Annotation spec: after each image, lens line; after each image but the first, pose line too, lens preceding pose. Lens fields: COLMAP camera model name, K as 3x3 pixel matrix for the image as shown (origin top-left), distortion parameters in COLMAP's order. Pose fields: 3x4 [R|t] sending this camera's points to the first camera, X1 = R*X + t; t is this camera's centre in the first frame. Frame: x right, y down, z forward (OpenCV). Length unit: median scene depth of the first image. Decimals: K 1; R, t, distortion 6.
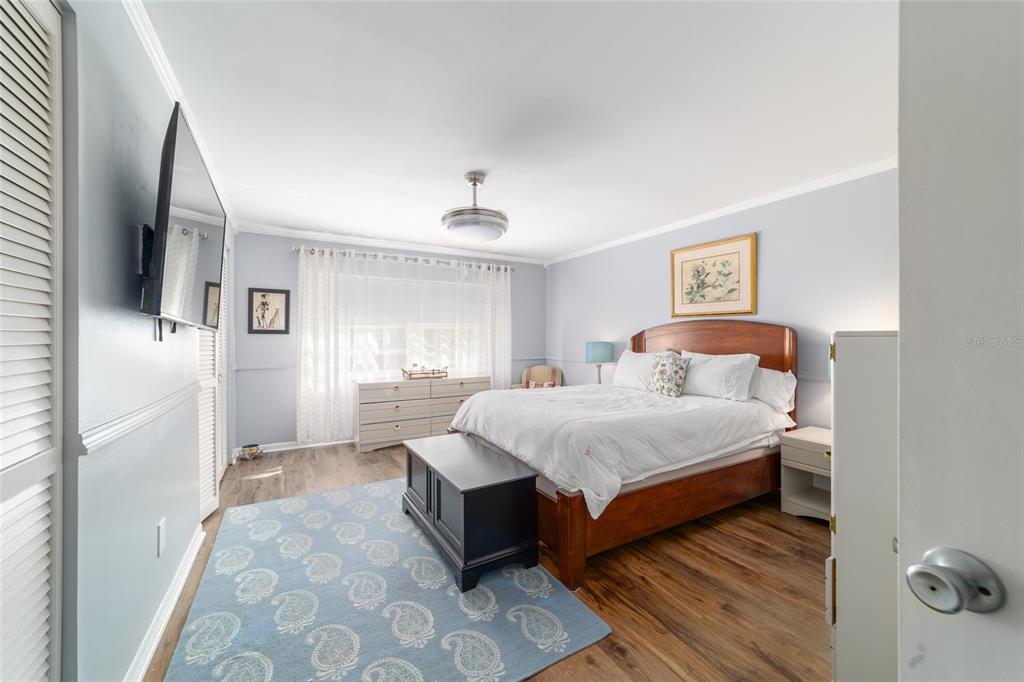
lens RADIAL K [[393.4, 0, 515.9], [0, 393.4, 337.9], [0, 0, 1]] dist [-0.017074, 0.007375]
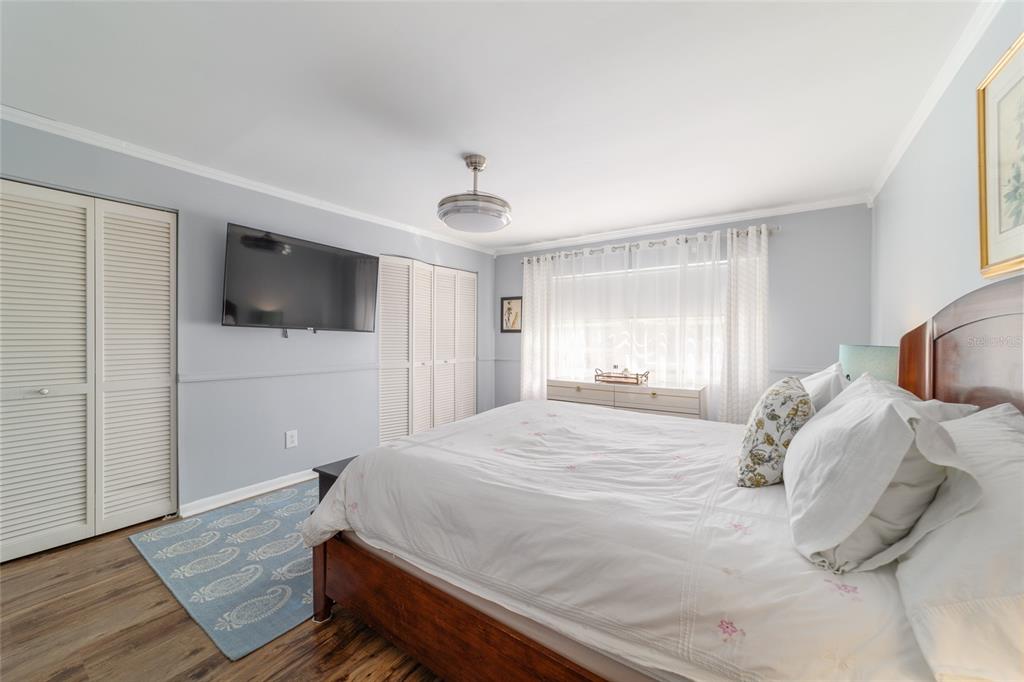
lens RADIAL K [[393.4, 0, 509.8], [0, 393.4, 336.6], [0, 0, 1]] dist [-0.017074, 0.007375]
pose [[0.416620, 0.003992, -0.909072, 0.519834], [-0.001720, 0.999992, 0.003604, -0.002336], [0.909079, 0.000062, 0.416624, 0.470155]]
